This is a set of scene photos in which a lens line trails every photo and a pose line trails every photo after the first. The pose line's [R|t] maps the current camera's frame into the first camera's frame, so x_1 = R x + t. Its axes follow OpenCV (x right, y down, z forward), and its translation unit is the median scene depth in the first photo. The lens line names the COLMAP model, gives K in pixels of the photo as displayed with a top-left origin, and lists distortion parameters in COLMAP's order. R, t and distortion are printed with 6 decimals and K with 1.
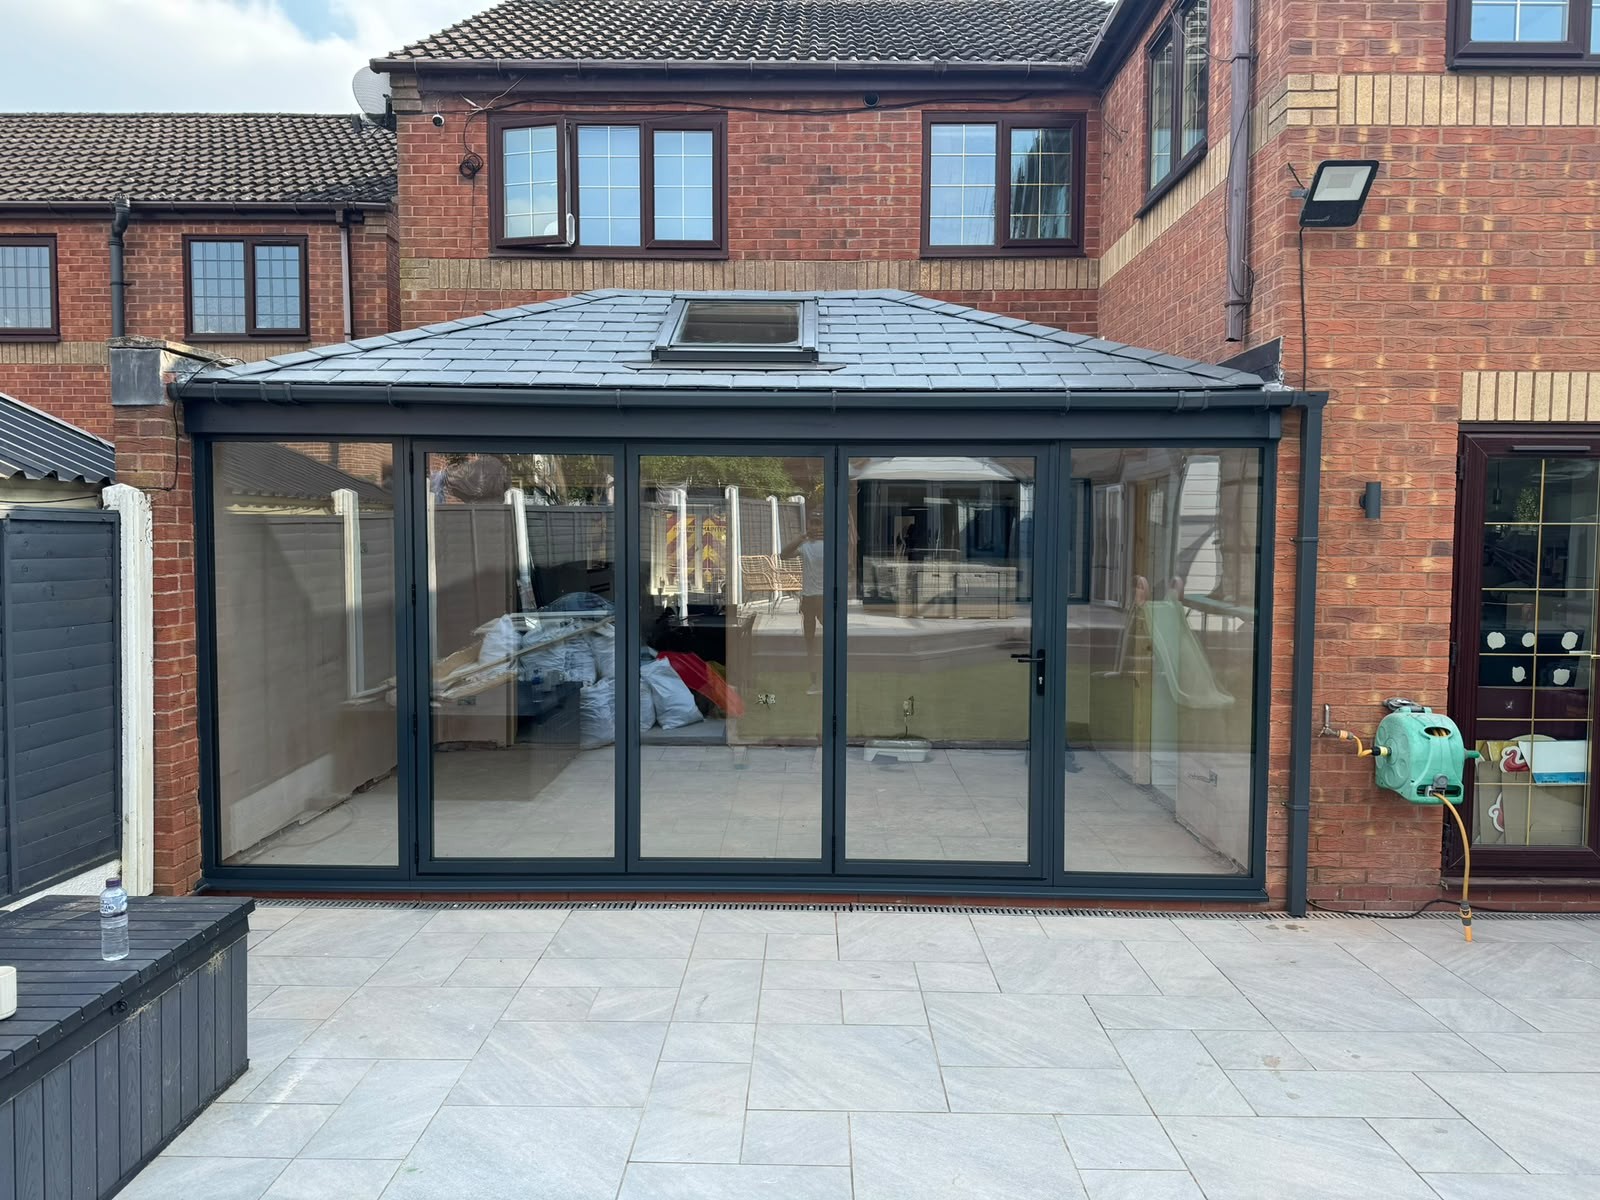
lens RADIAL K [[1147.7, 0, 801.2], [0, 1147.7, 601.2], [0, 0, 1]] dist [0.027452, -0.030394]
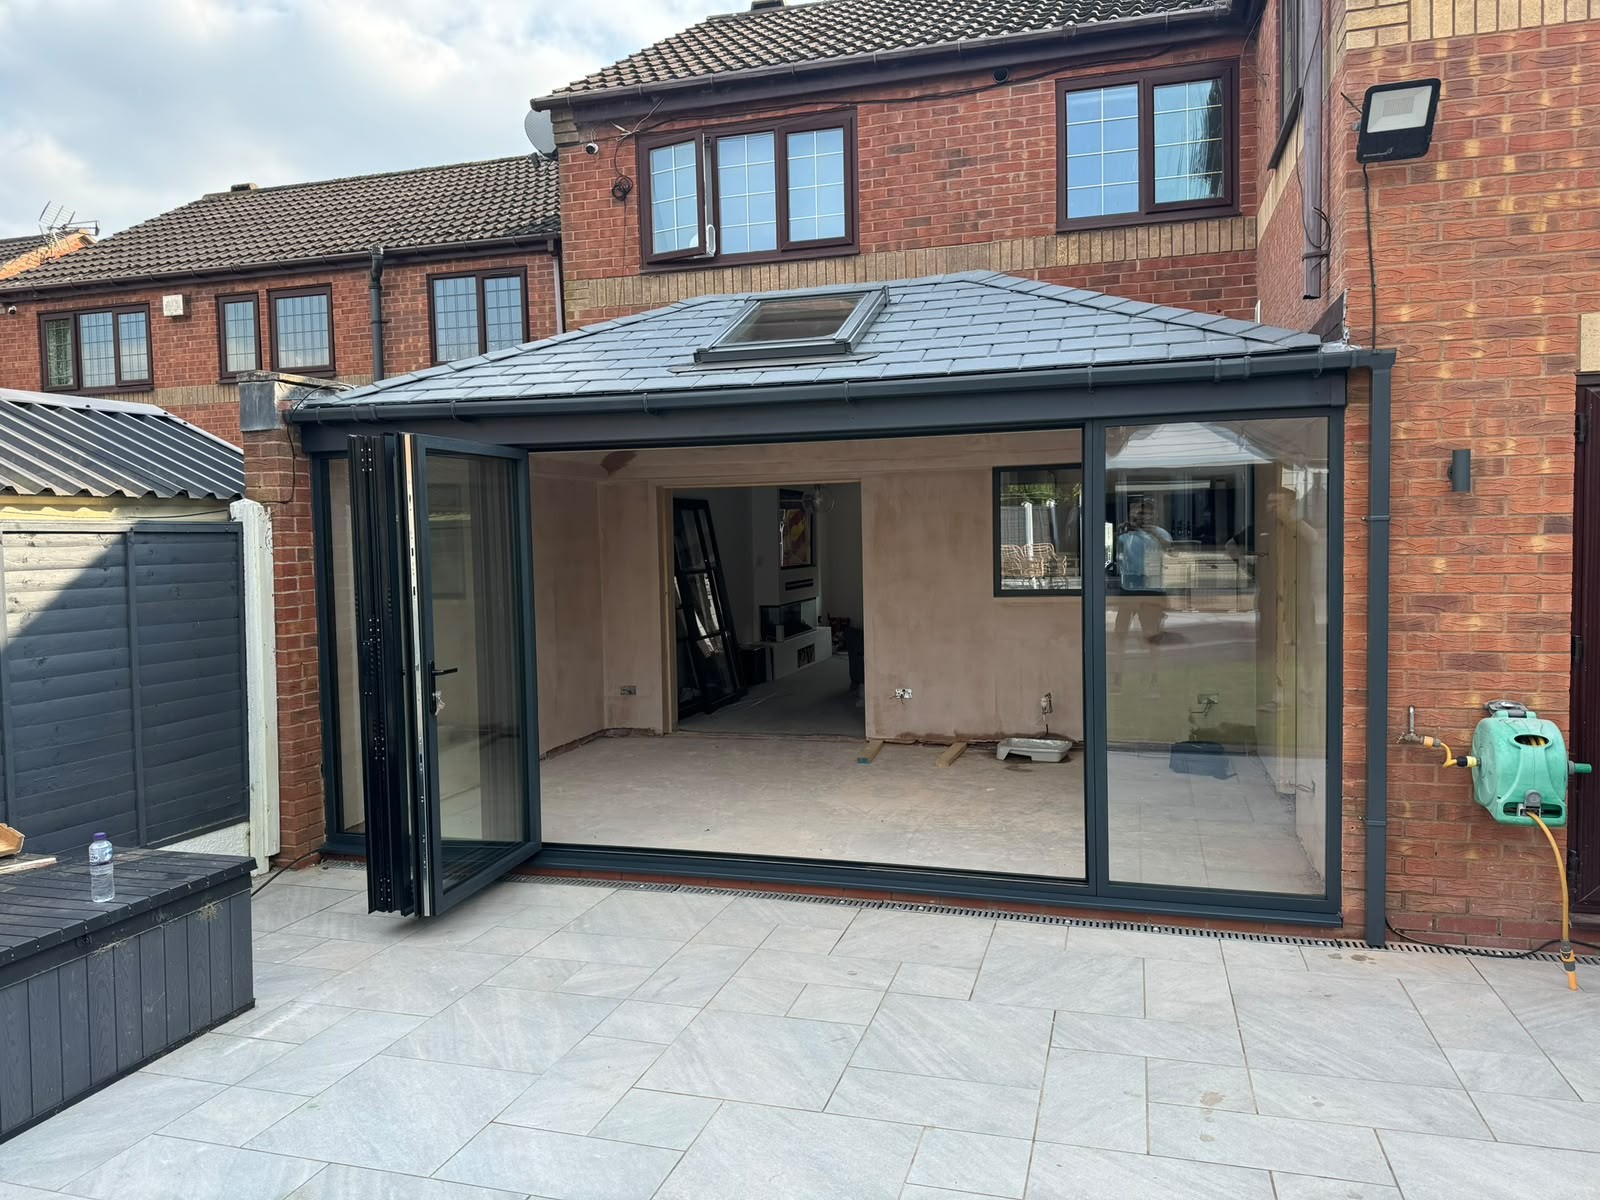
lens RADIAL K [[1147.7, 0, 791.2], [0, 1147.7, 599.4], [0, 0, 1]] dist [0.027452, -0.030394]
pose [[0.961967, -0.008556, -0.273031, 0.244887], [0.009244, 0.999957, 0.001232, 0.002995], [0.273009, -0.003709, 0.962004, 0.031688]]
